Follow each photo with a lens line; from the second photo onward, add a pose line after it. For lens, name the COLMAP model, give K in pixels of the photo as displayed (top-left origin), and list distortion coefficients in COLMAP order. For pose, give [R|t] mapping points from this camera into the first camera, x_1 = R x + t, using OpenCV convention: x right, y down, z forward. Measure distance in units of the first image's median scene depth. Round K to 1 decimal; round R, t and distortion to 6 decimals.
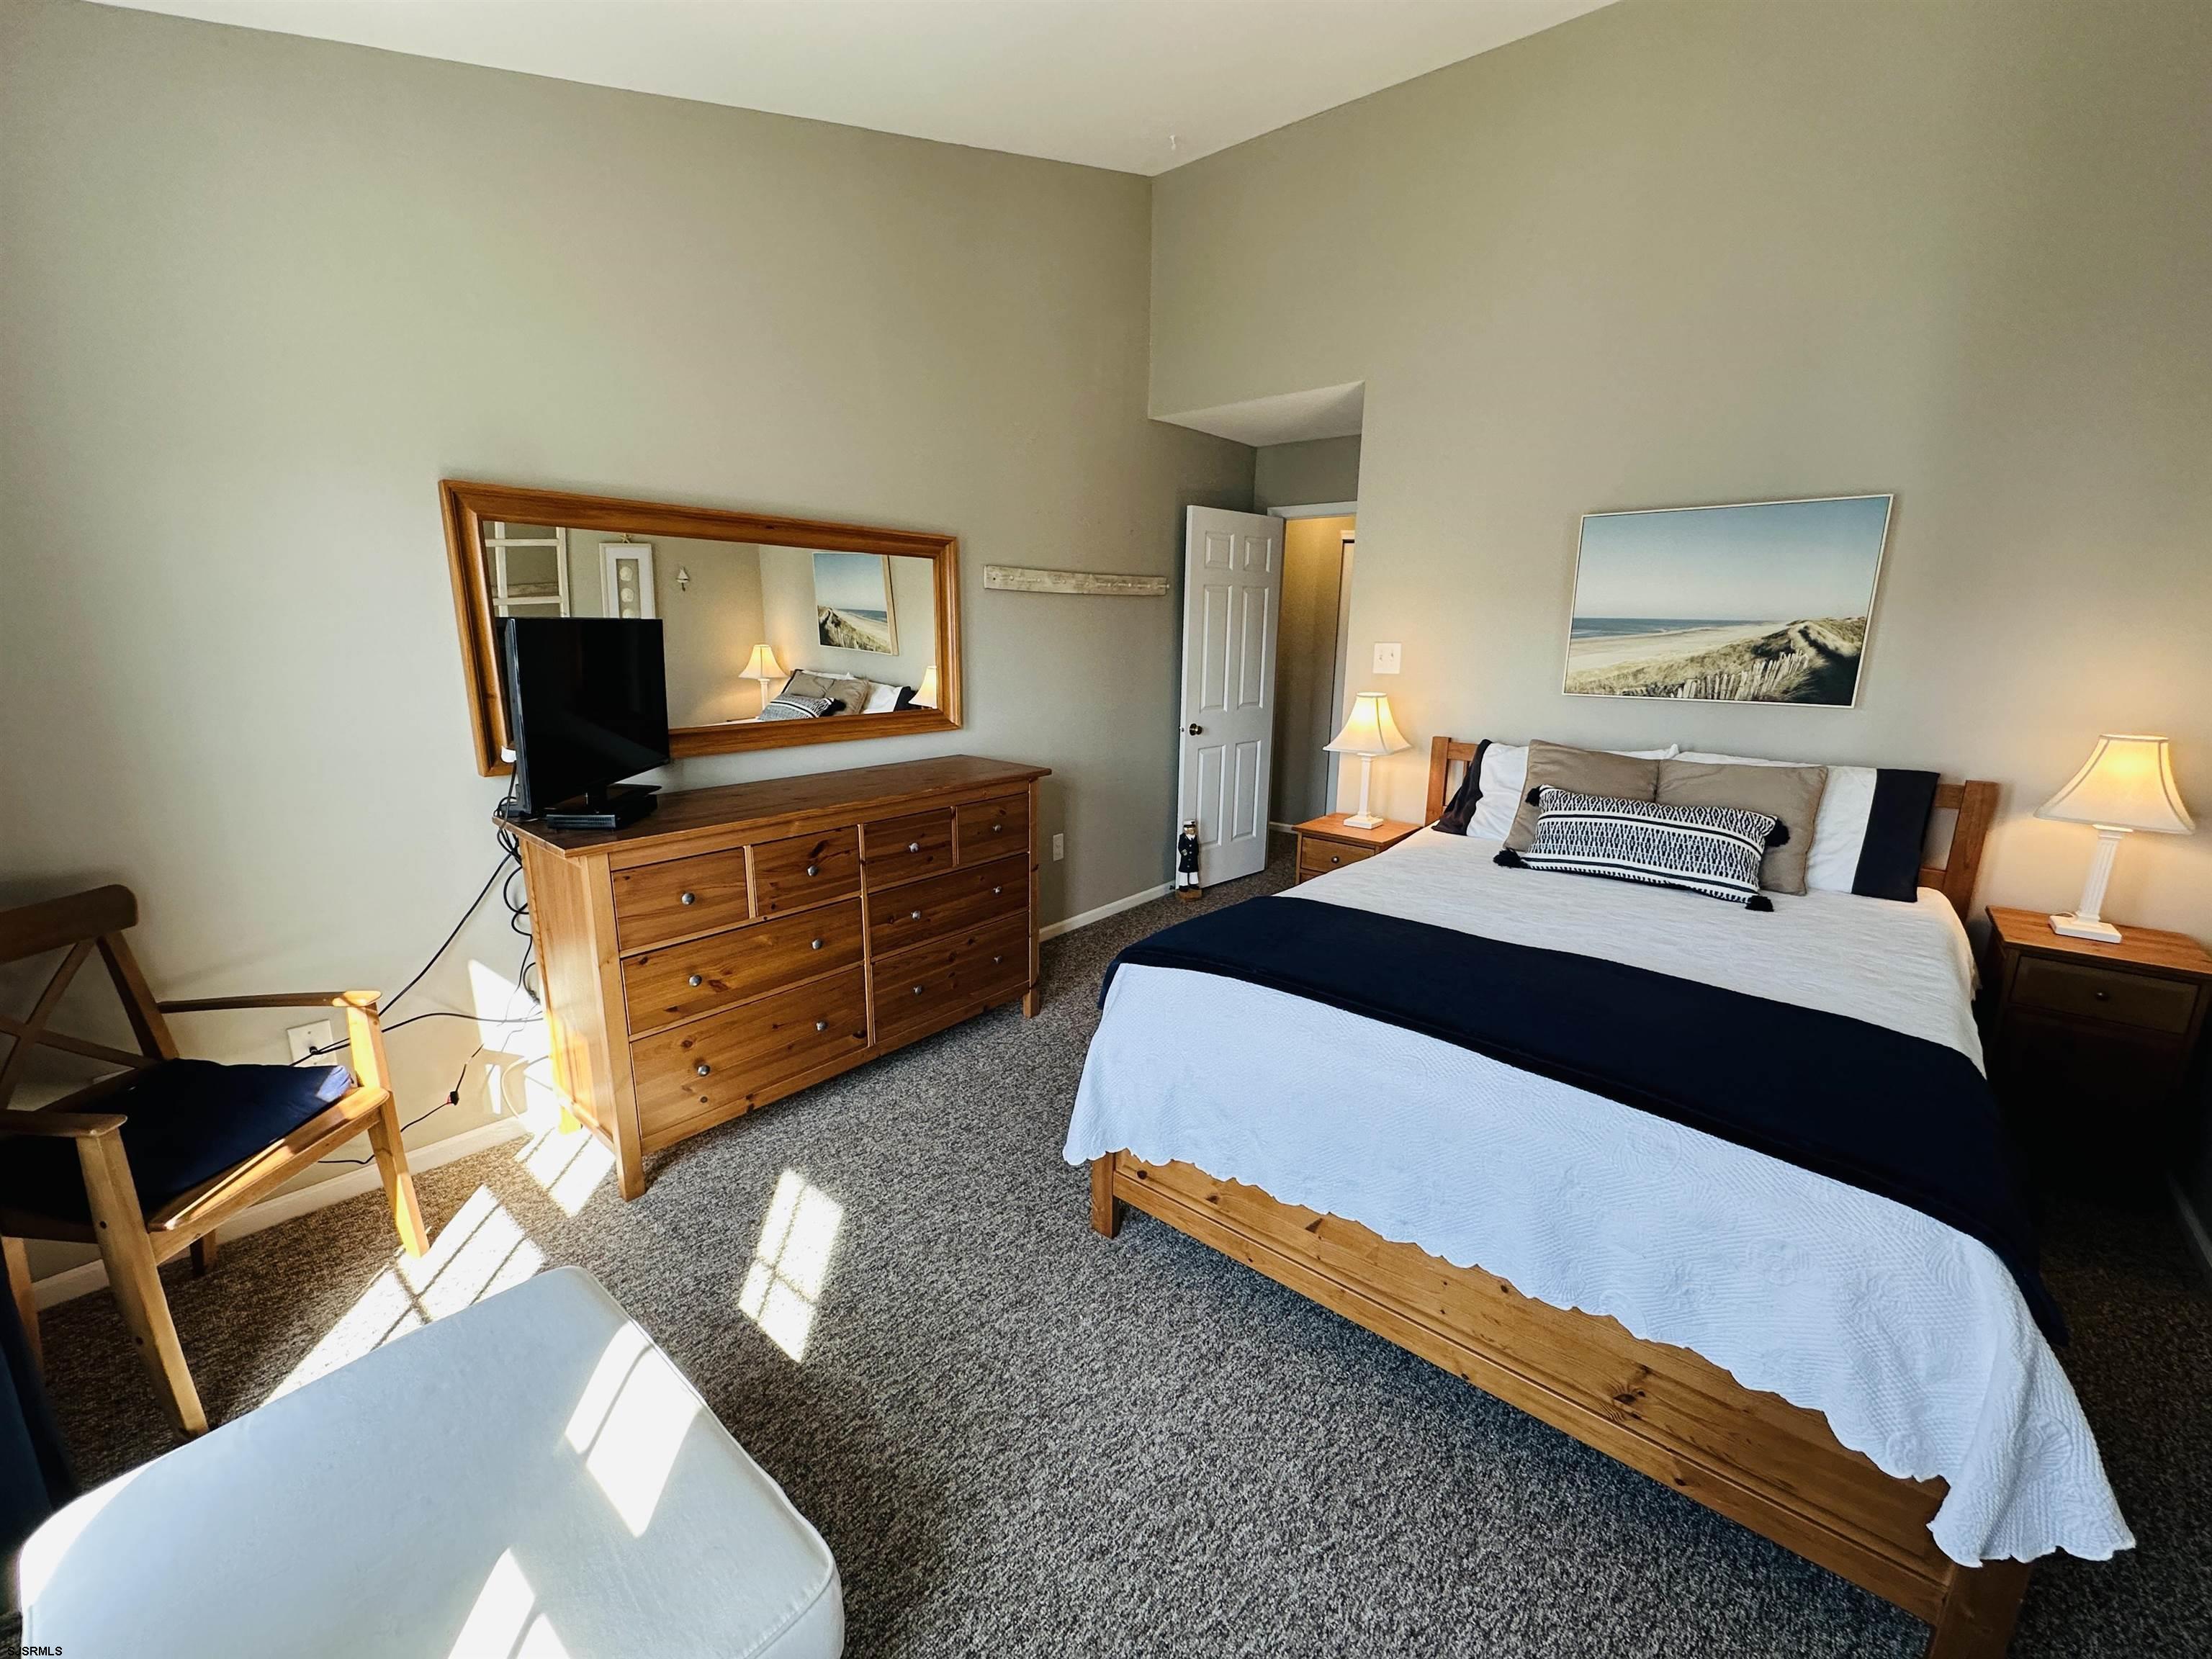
lens RADIAL K [[879.9, 0, 1107.6], [0, 879.9, 827.3], [0, 0, 1]] dist [-0.003365, 0.000544]
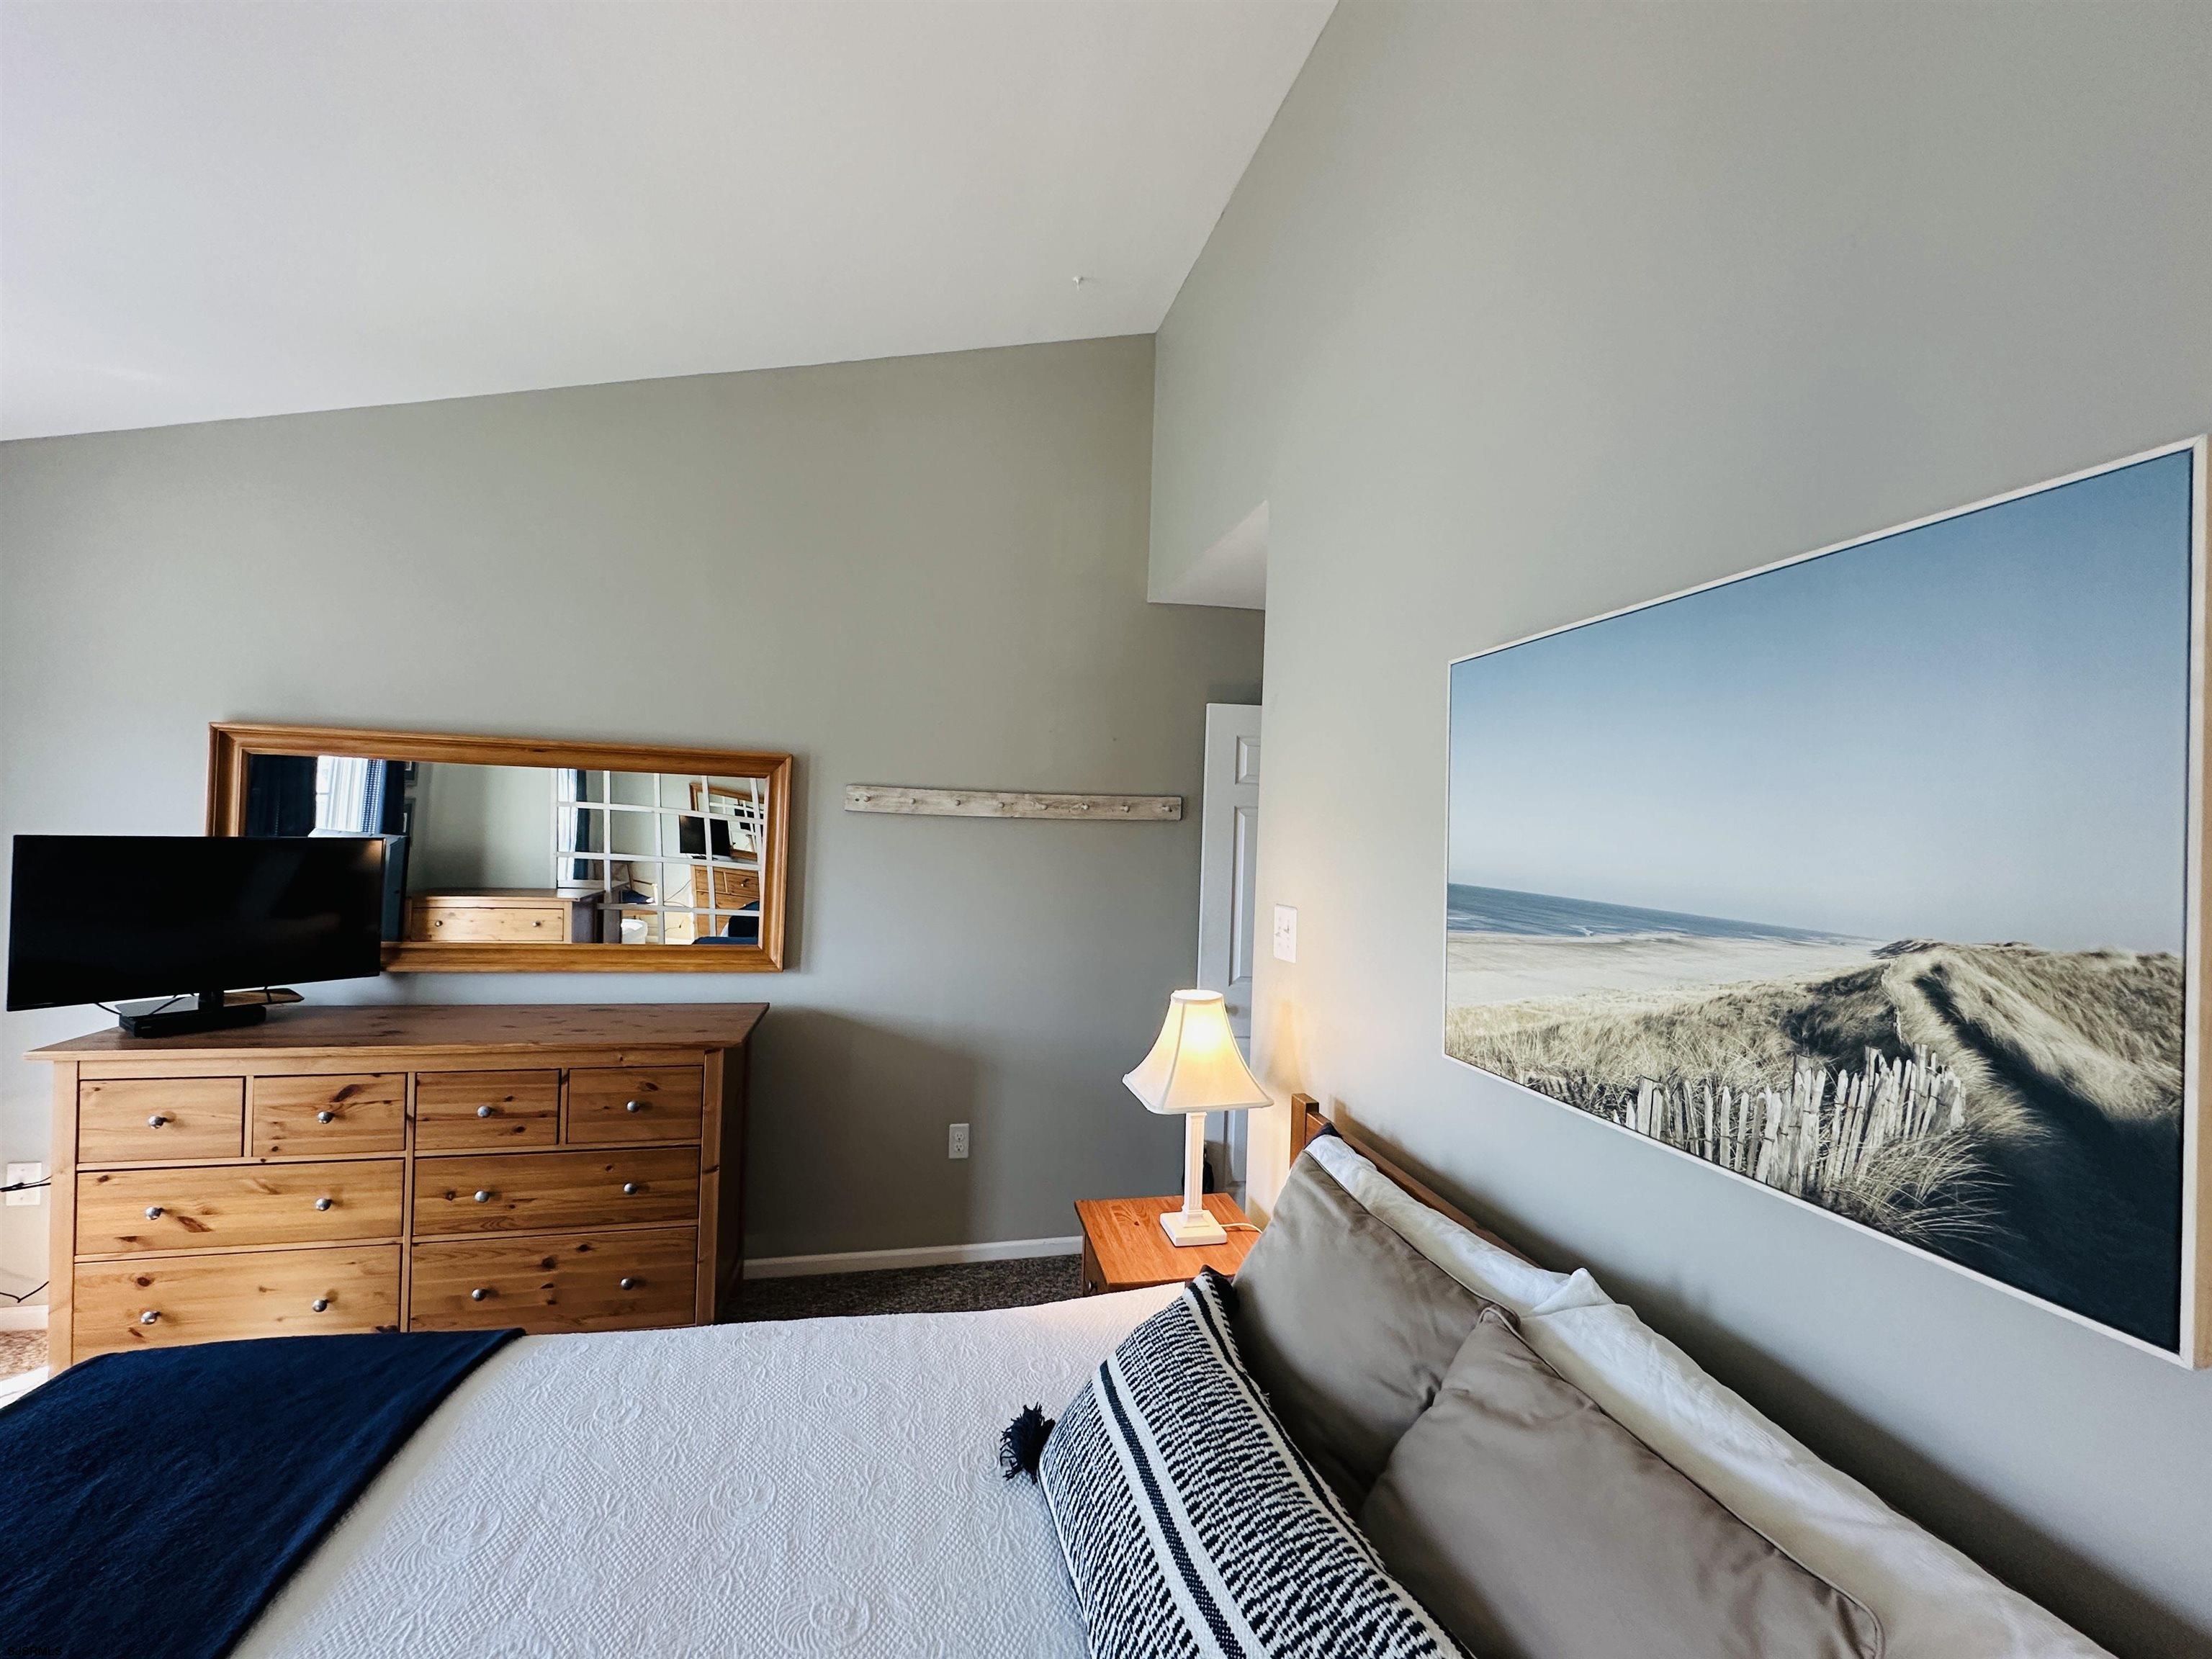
lens RADIAL K [[879.9, 0, 1108.9], [0, 879.9, 835.9], [0, 0, 1]] dist [-0.003365, 0.000544]
pose [[0.799966, 0.022667, -0.599617, 0.827310], [-0.162036, 0.970322, -0.179497, -0.196373], [0.577753, 0.240751, 0.779897, 0.703351]]
